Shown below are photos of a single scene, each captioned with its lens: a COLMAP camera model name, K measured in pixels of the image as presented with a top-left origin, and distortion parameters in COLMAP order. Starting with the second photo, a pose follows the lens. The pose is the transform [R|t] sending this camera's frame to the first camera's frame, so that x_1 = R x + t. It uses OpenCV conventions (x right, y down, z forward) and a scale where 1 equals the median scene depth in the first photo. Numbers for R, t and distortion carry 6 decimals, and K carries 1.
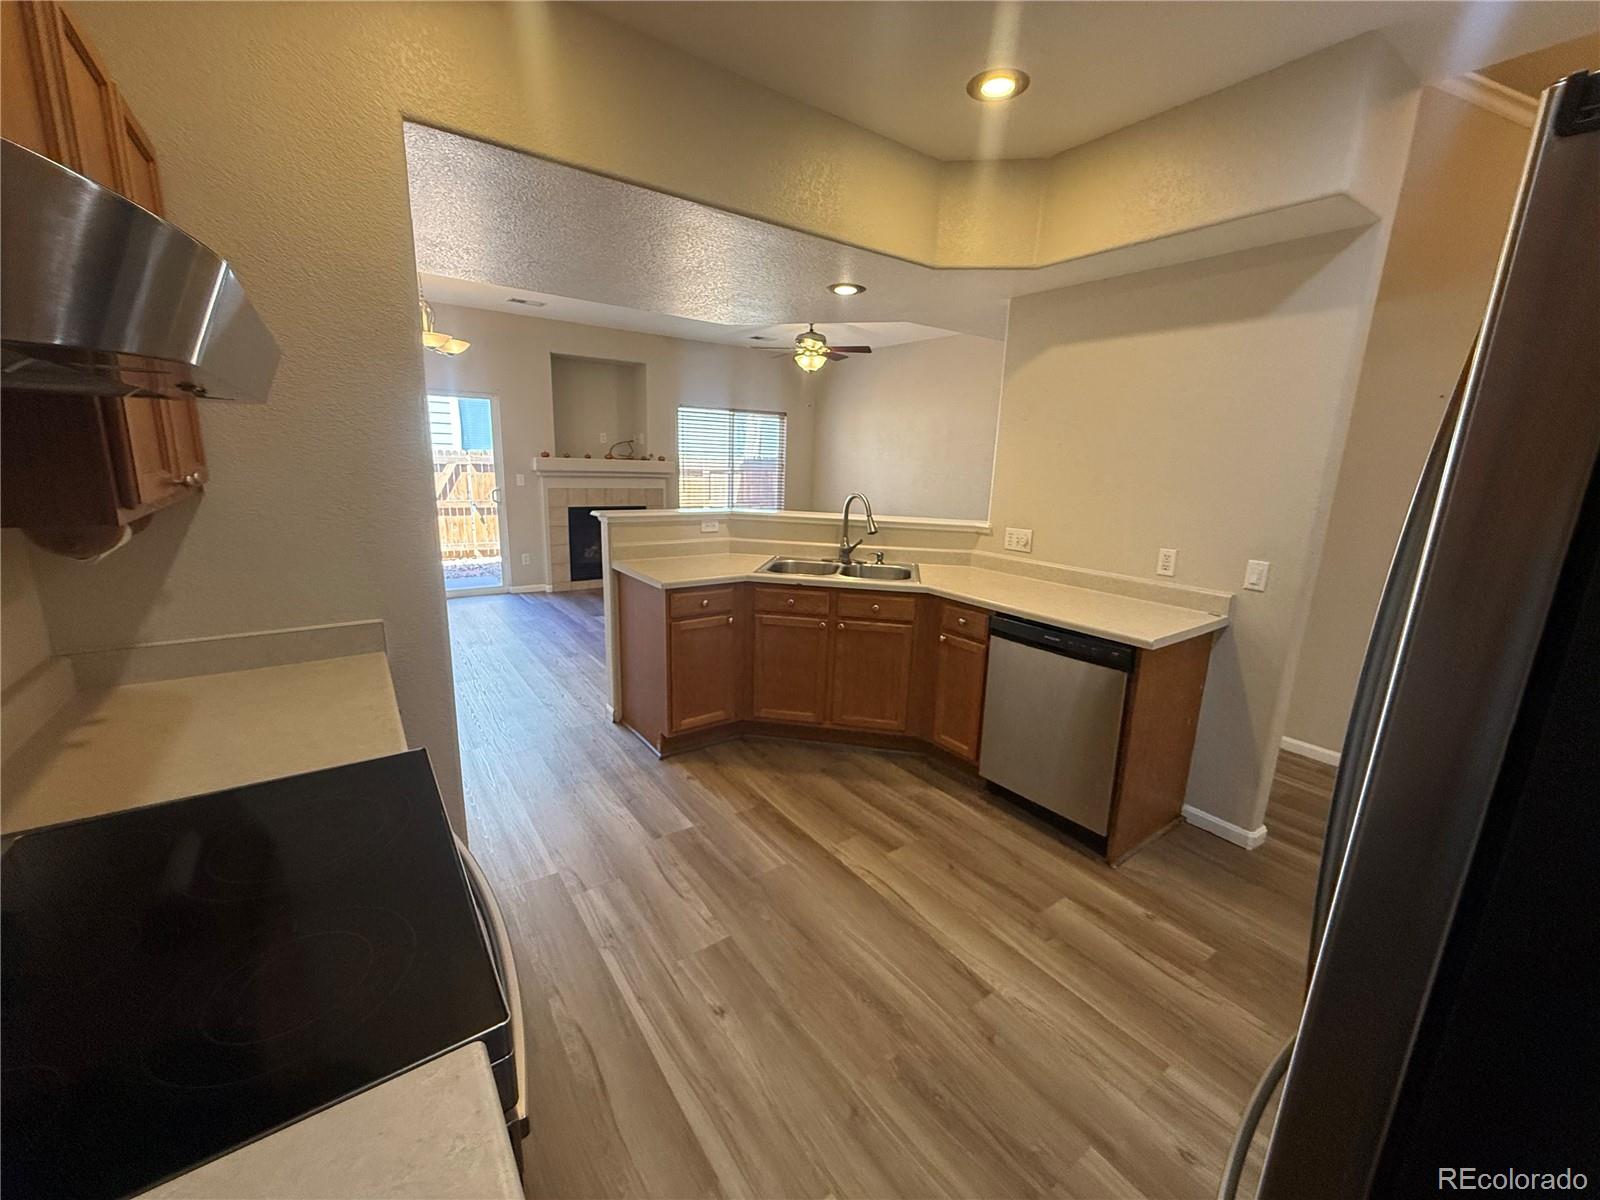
lens RADIAL K [[636.9, 0, 795.5], [0, 636.9, 599.6], [0, 0, 1]] dist [0.000362, -0.000419]
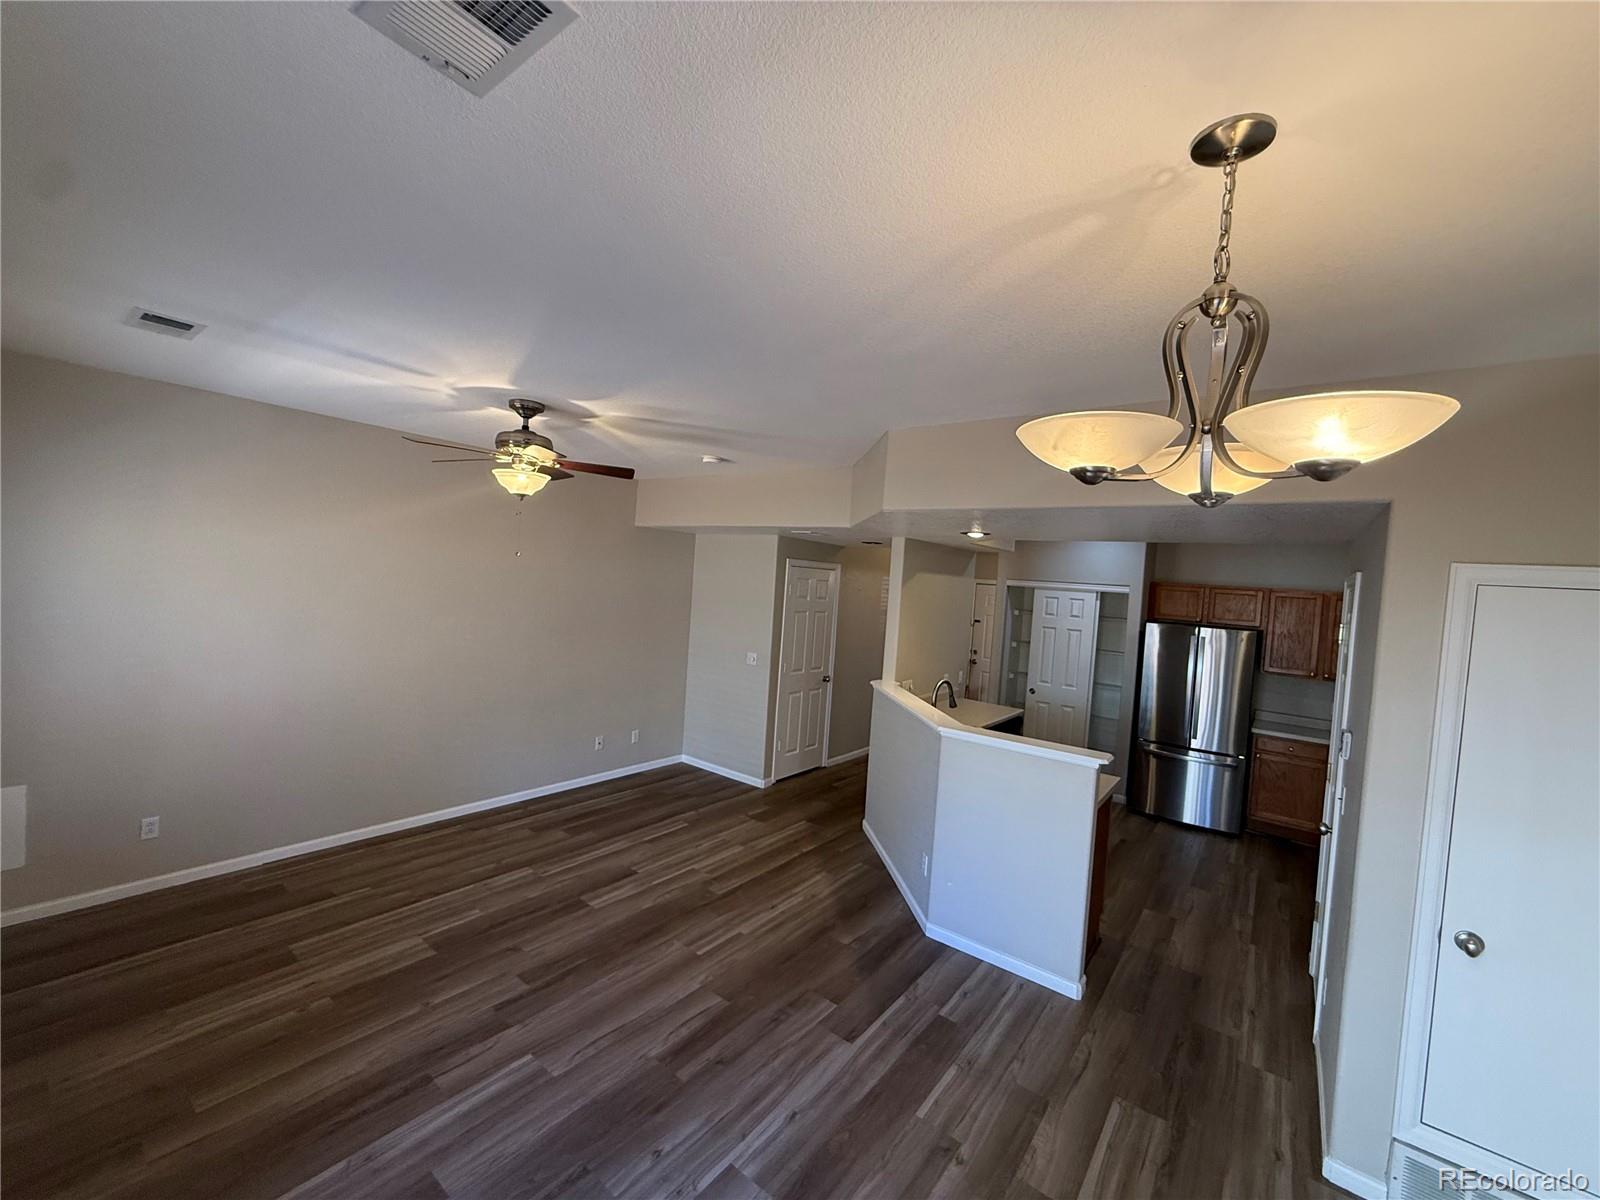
lens RADIAL K [[636.9, 0, 795.5], [0, 636.9, 599.6], [0, 0, 1]] dist [0.000362, -0.000419]
pose [[-0.289583, -0.080668, 0.953748, -1.677483], [0.135964, 0.982871, 0.124414, -0.867045], [-0.947447, 0.165704, -0.273654, 2.667337]]
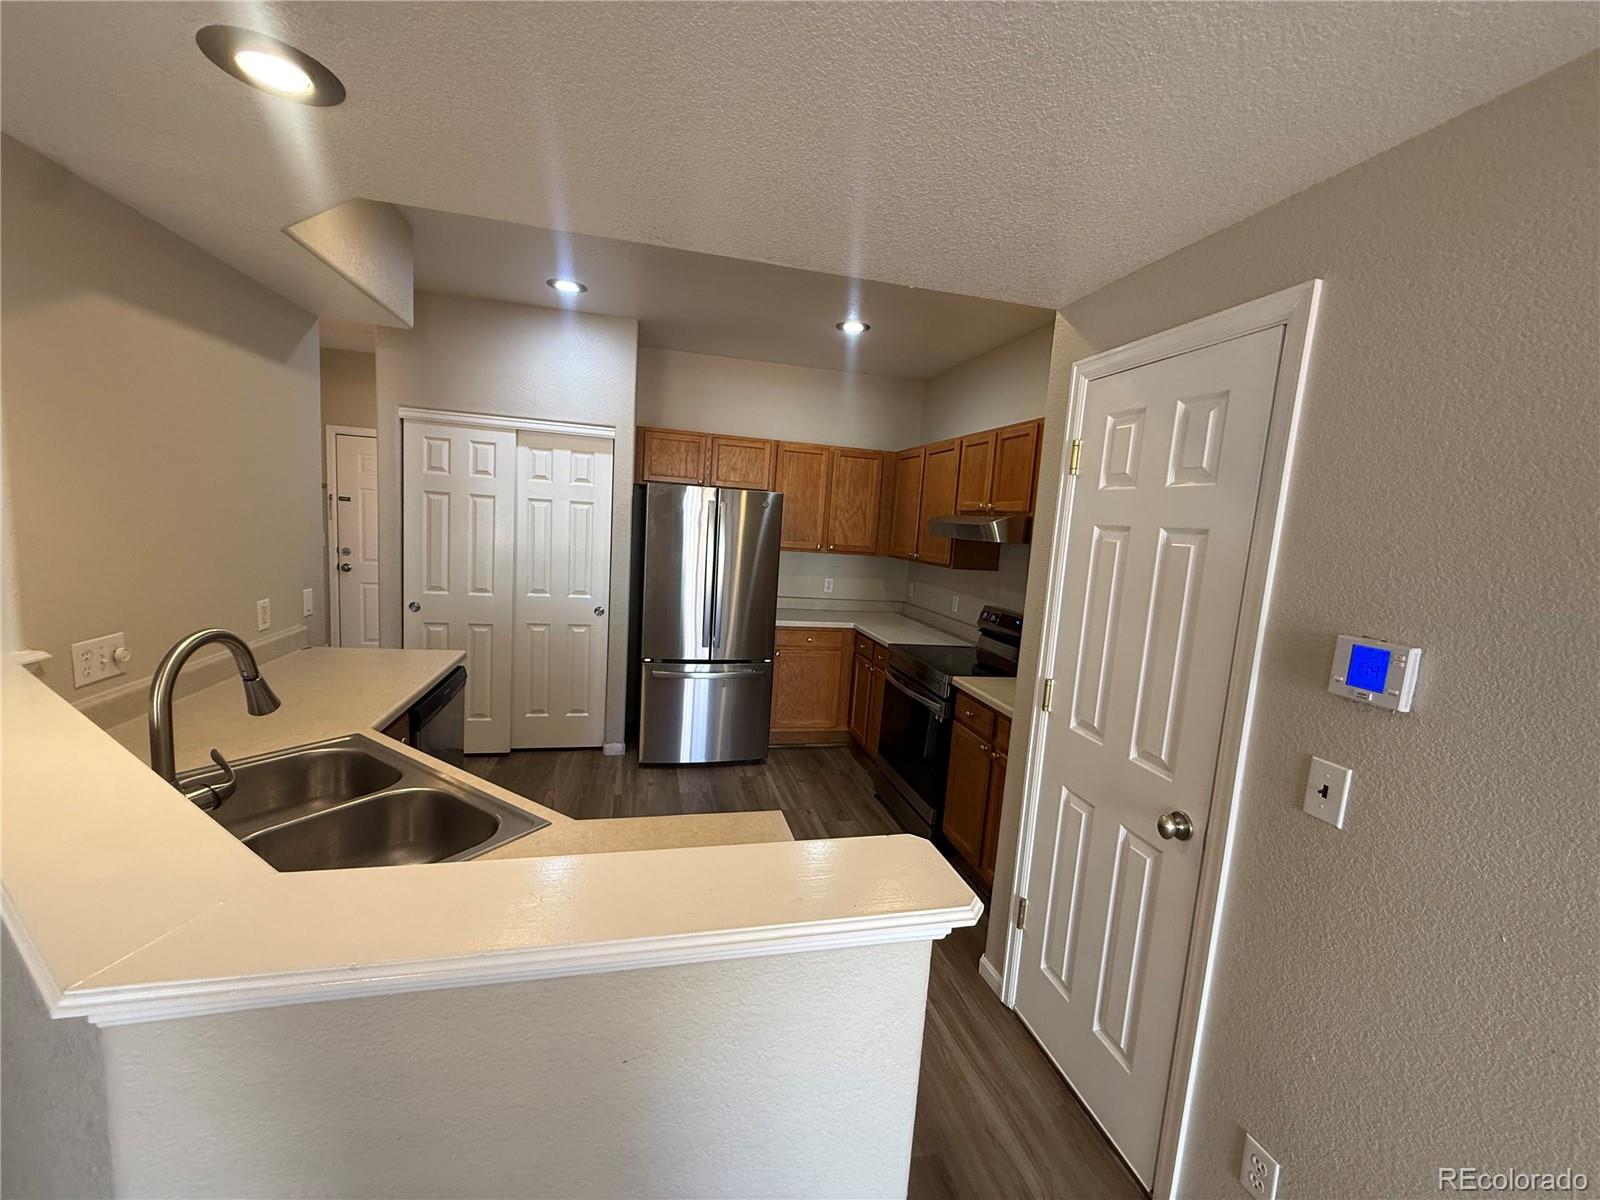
lens RADIAL K [[636.9, 0, 795.5], [0, 636.9, 599.6], [0, 0, 1]] dist [0.000362, -0.000419]
pose [[-0.921408, -0.139295, 0.362773, -0.539619], [-0.009564, 0.941392, 0.337178, -0.507557], [-0.388479, 0.307209, -0.868739, 1.956864]]
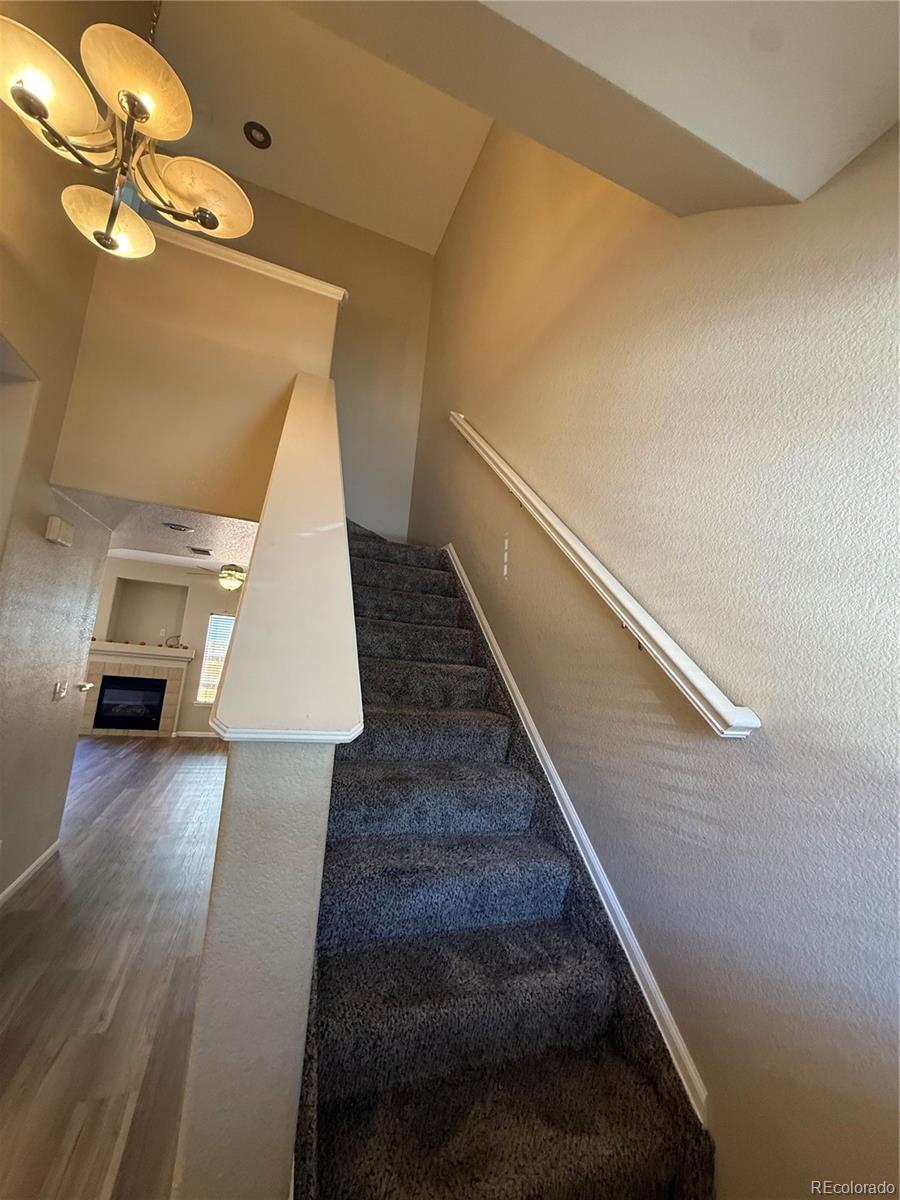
lens RADIAL K [[477.7, 0, 448.8], [0, 477.7, 596.5], [0, 0, 1]] dist [0.000362, -0.000419]
pose [[0.967839, 0.021722, -0.250630, 2.202118], [-0.111745, 0.929706, -0.350942, -0.057699], [0.225389, 0.367662, 0.902233, 0.408267]]
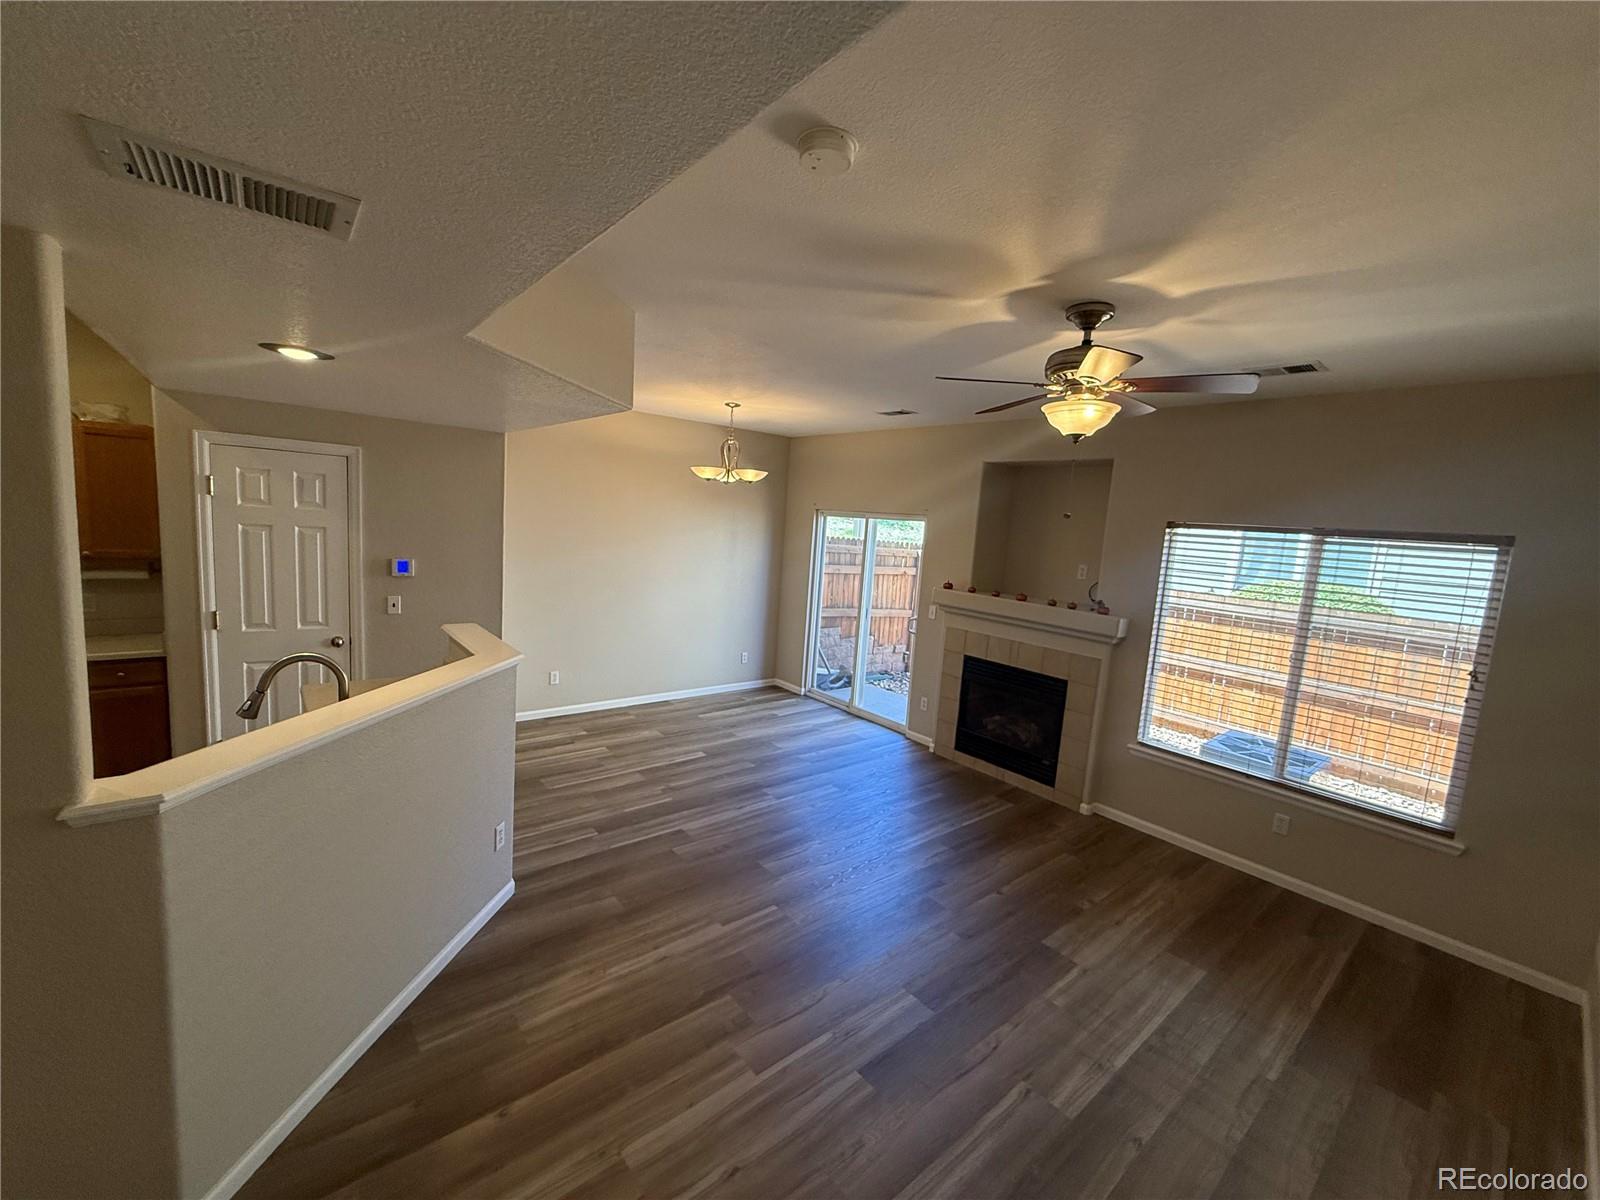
lens RADIAL K [[638.4, 0, 795.5], [0, 638.4, 597.6], [0, 0, 1]] dist [0.000643, 0.000059]
pose [[0.076302, 0.093160, -0.992723, 1.243162], [-0.286670, 0.955638, 0.067646, -0.662710], [0.954986, 0.279422, 0.099623, 2.299160]]
